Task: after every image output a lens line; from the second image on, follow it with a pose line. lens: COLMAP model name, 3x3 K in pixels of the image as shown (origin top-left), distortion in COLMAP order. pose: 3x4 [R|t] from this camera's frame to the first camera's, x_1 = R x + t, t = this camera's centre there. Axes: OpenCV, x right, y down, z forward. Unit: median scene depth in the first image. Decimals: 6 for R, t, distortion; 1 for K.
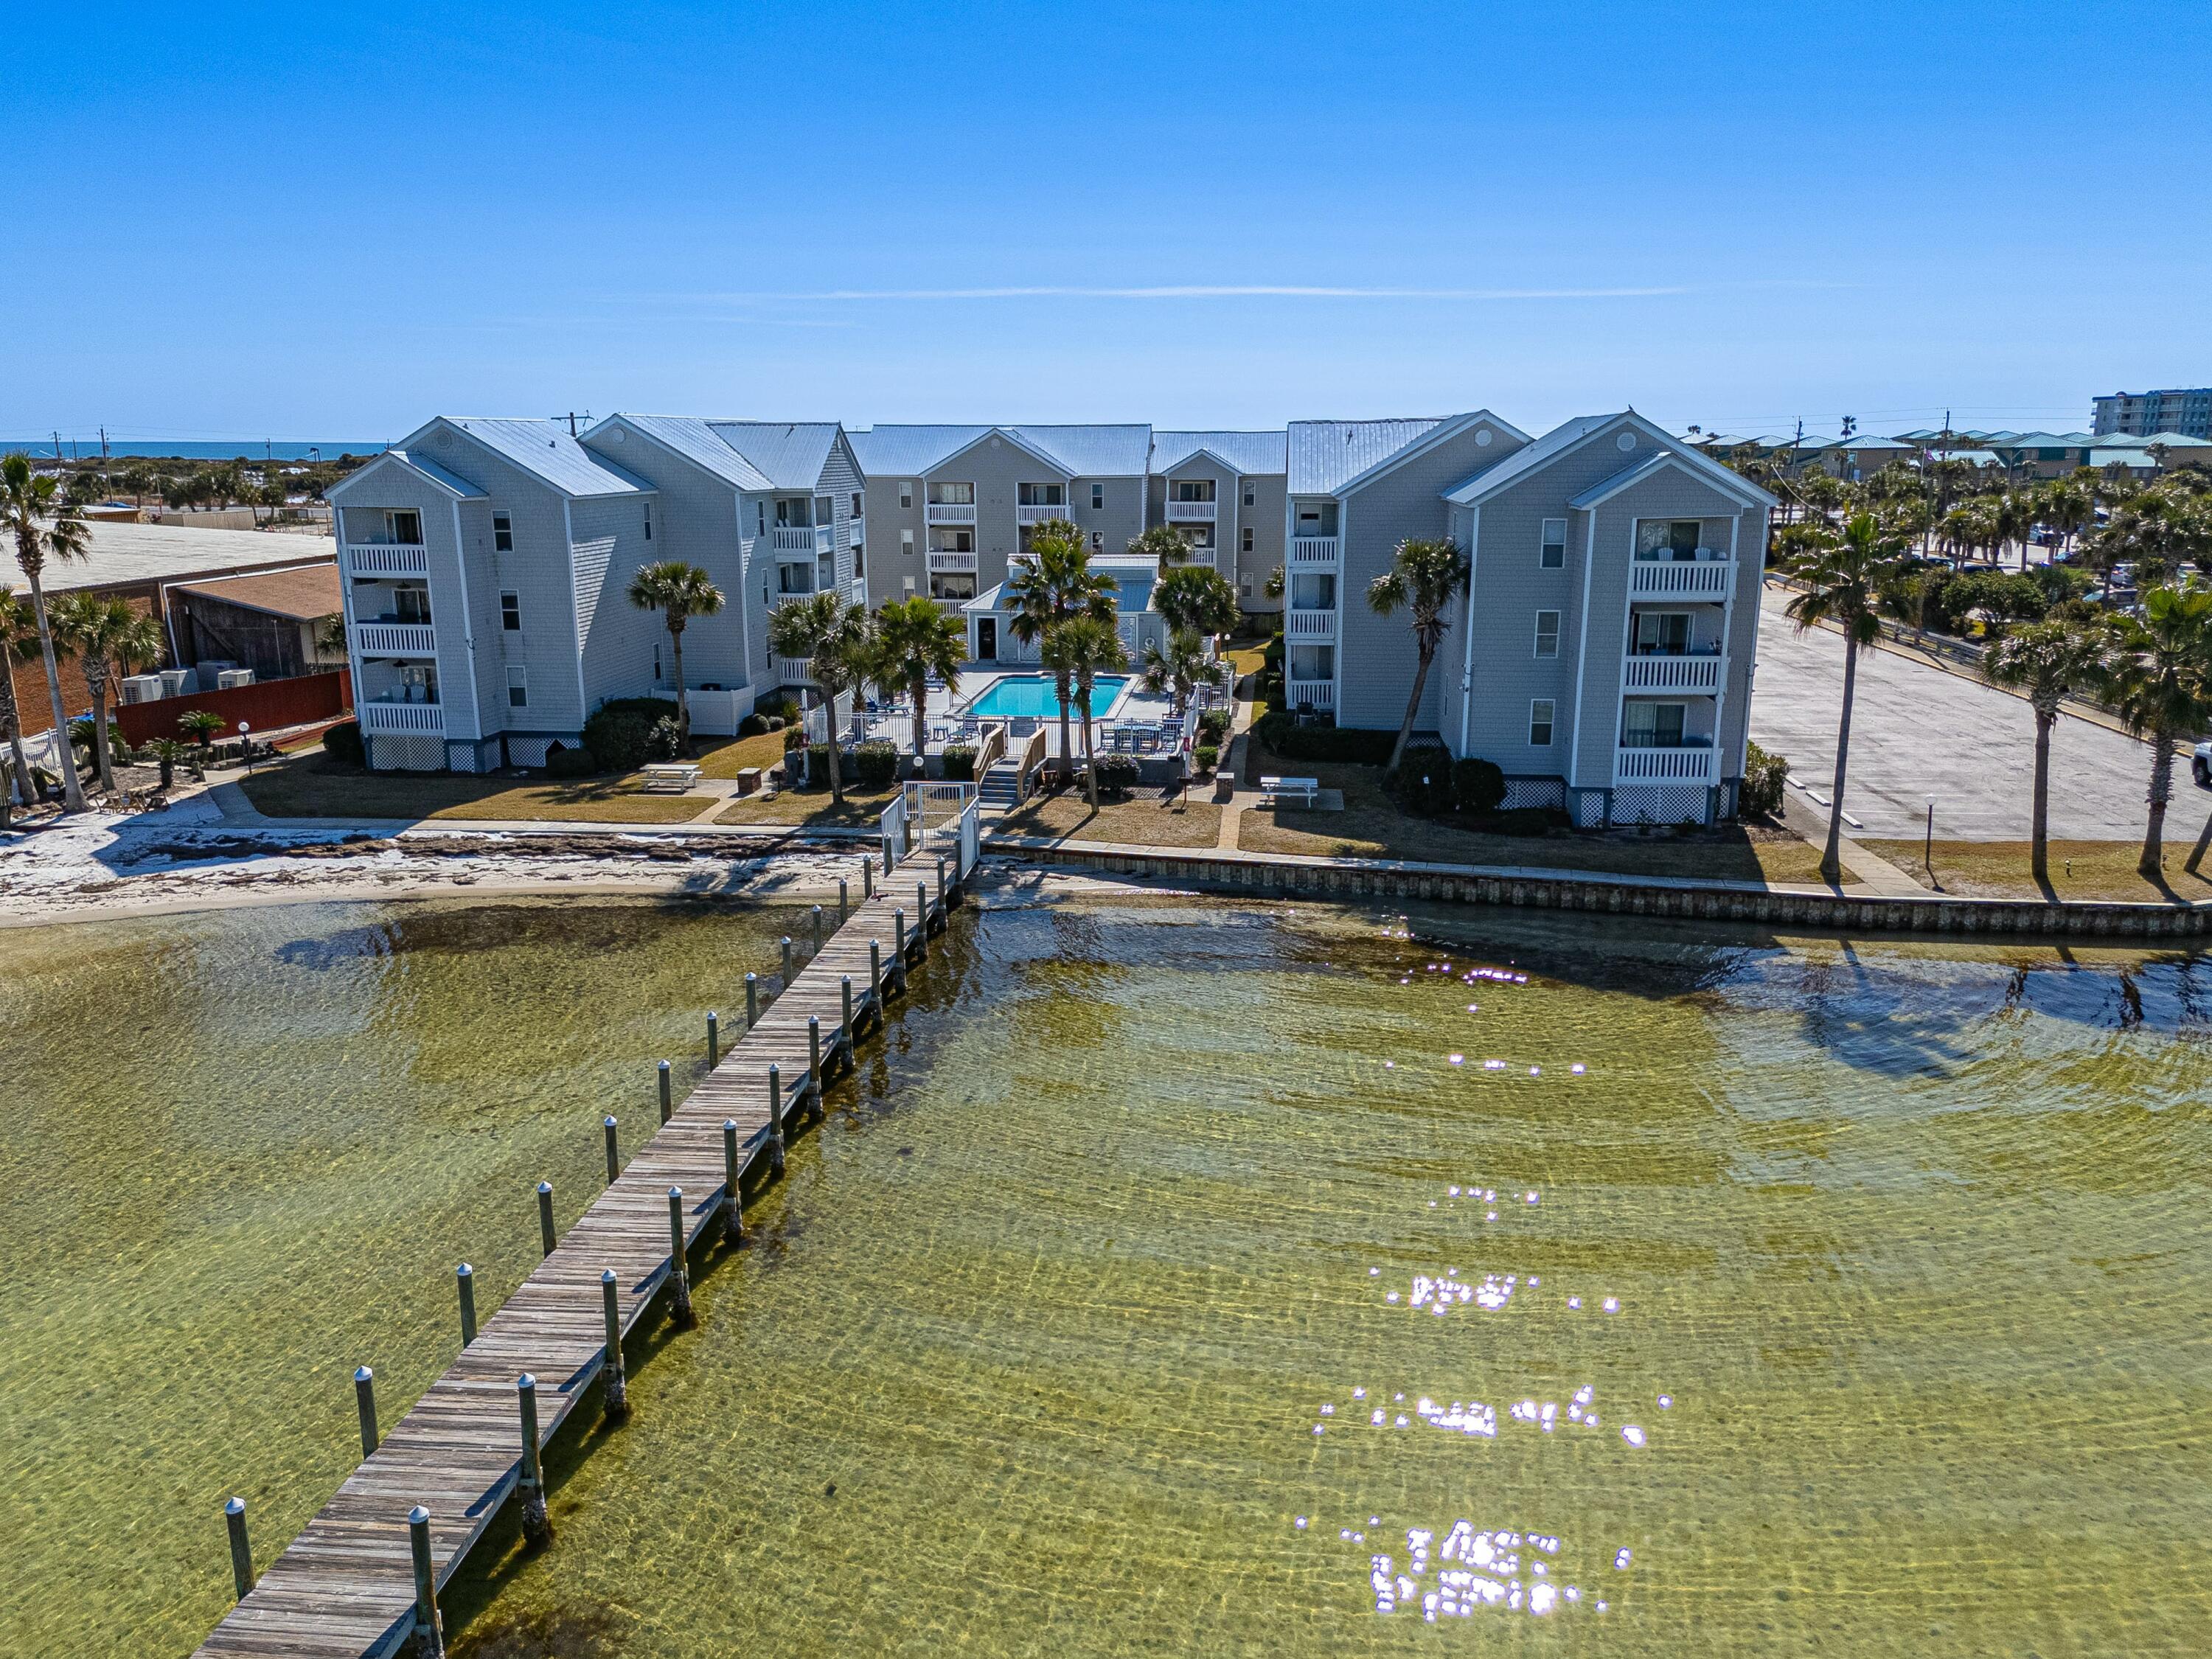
lens RADIAL K [[1622.5, 0, 1102.5], [0, 1622.5, 833.4], [0, 0, 1]] dist [0.076547, -0.077737]
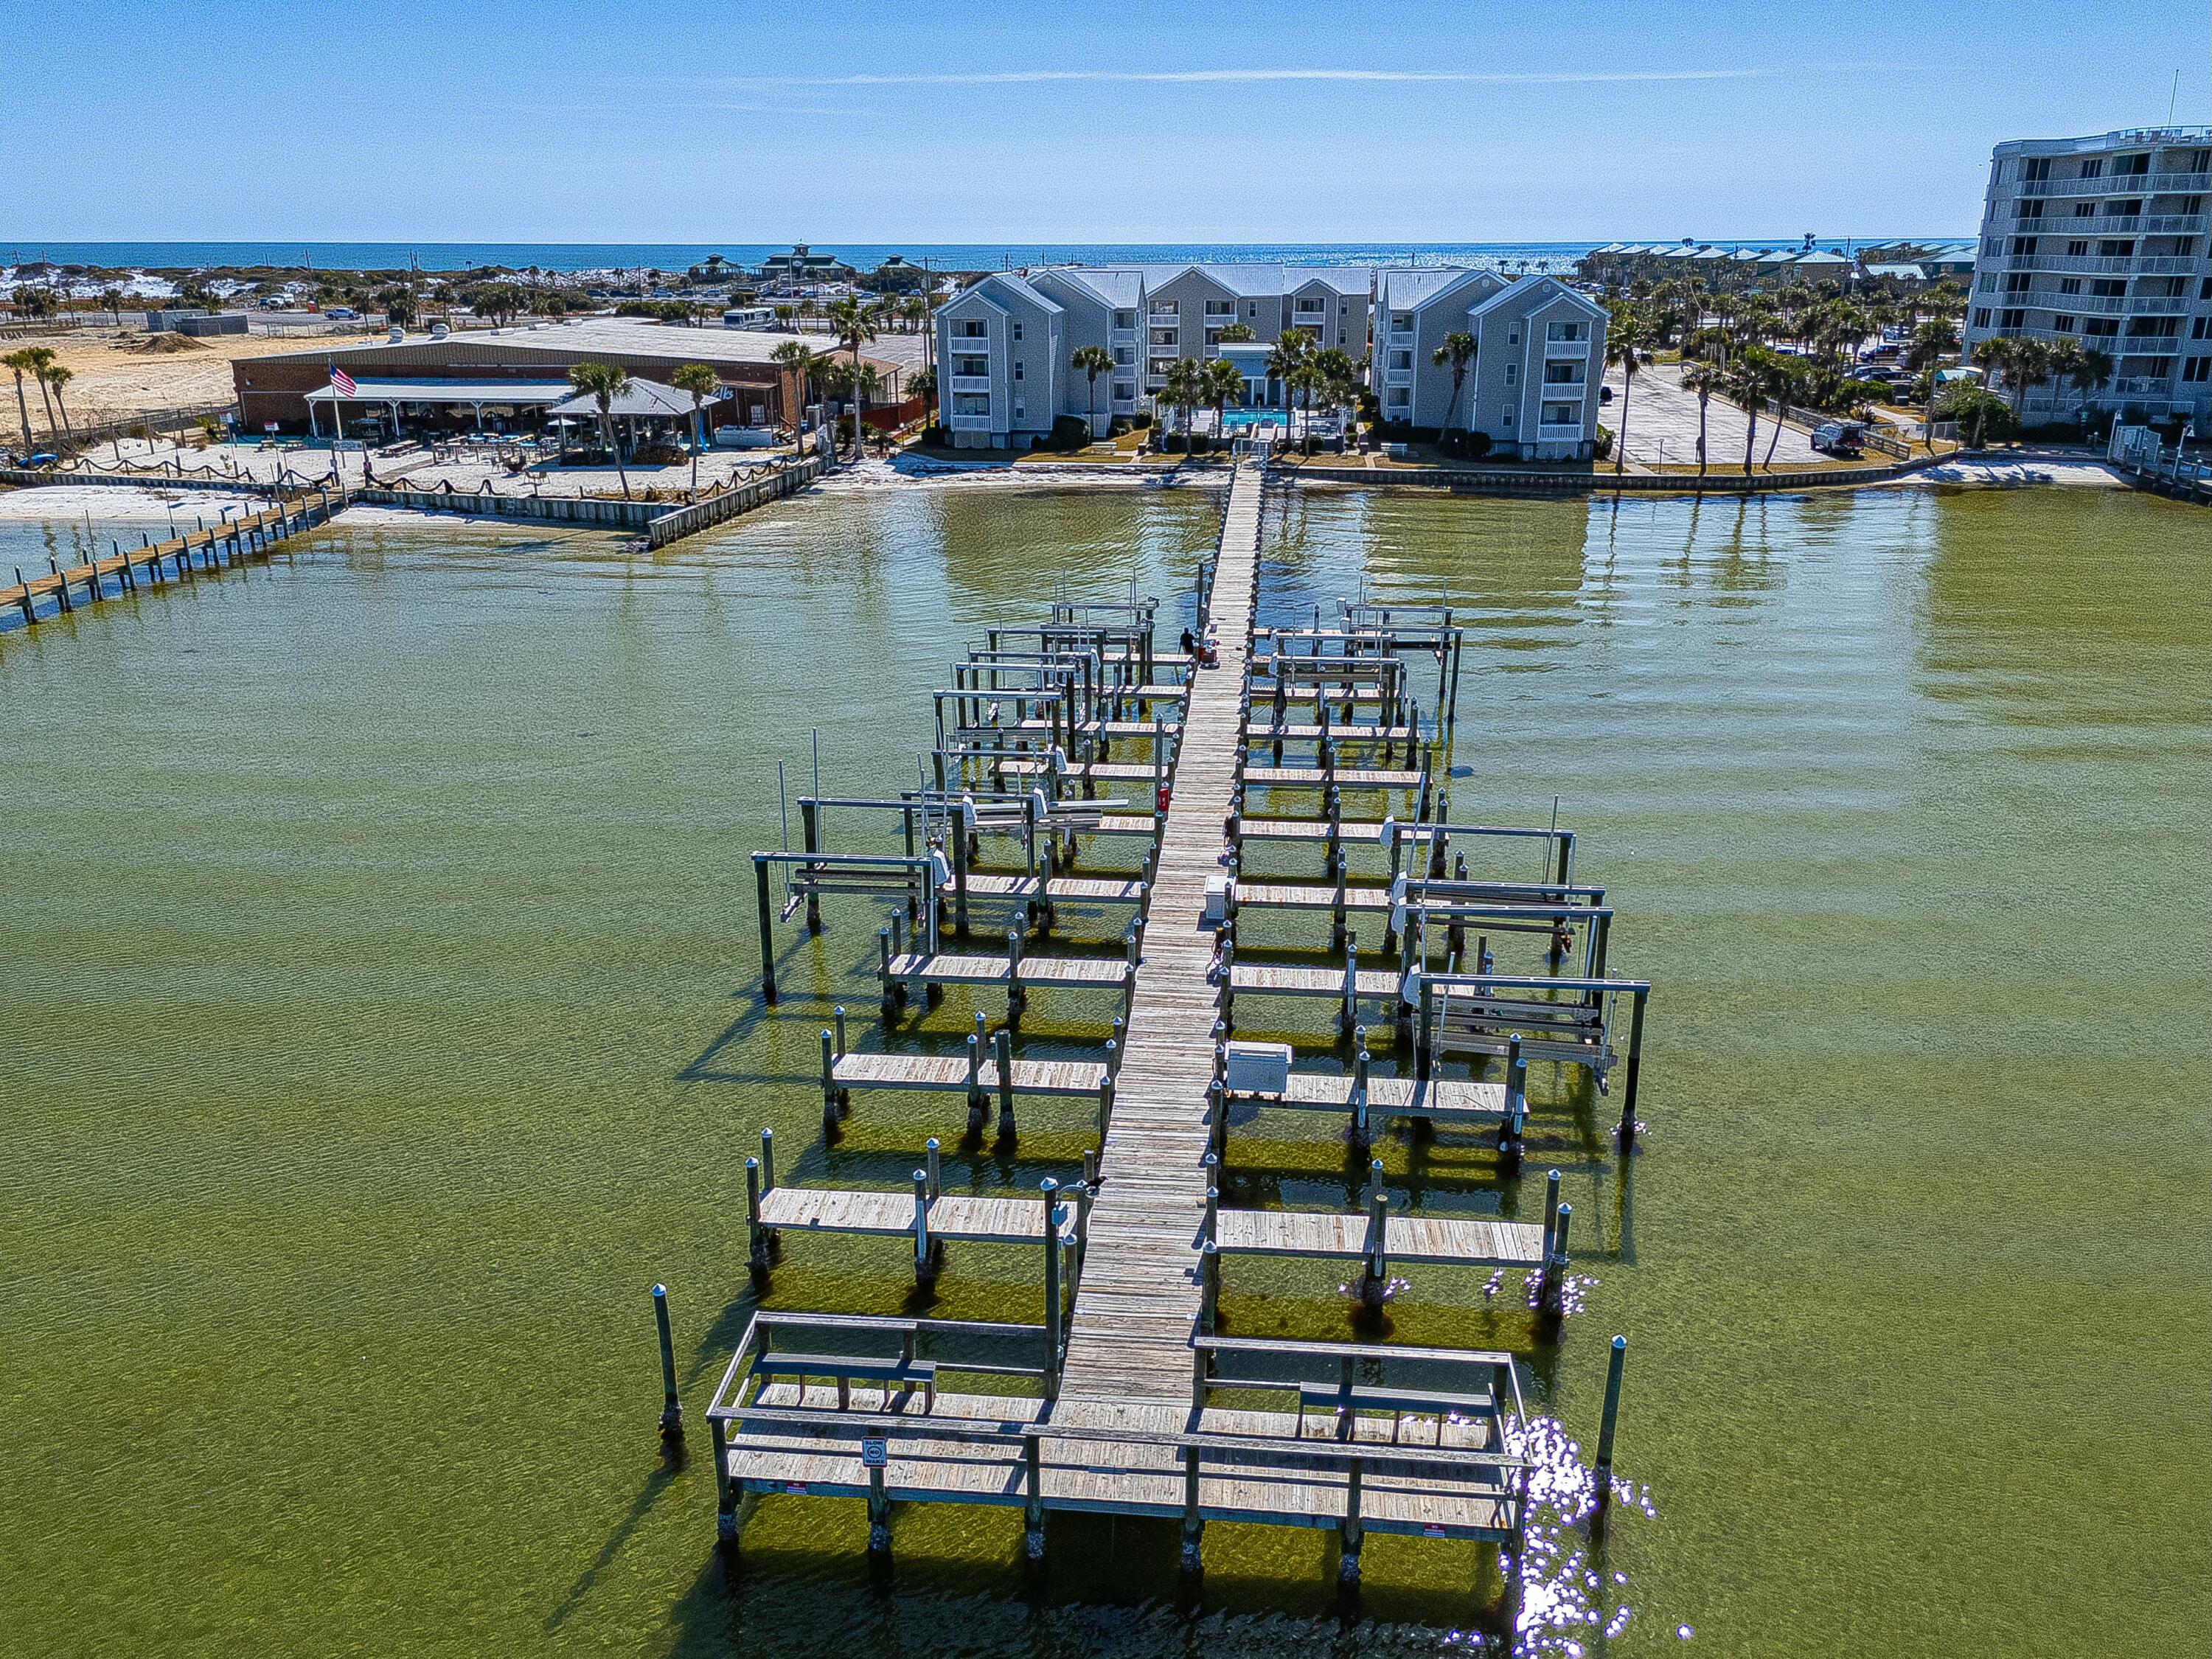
lens RADIAL K [[1678.1, 0, 1106.0], [0, 1678.1, 829.5], [0, 0, 1]] dist [0.059156, -0.050598]
pose [[0.999984, -0.002465, 0.005097, -0.294903], [0.001944, 0.995012, 0.099739, 0.263895], [-0.005318, -0.099728, 0.995001, -1.355753]]
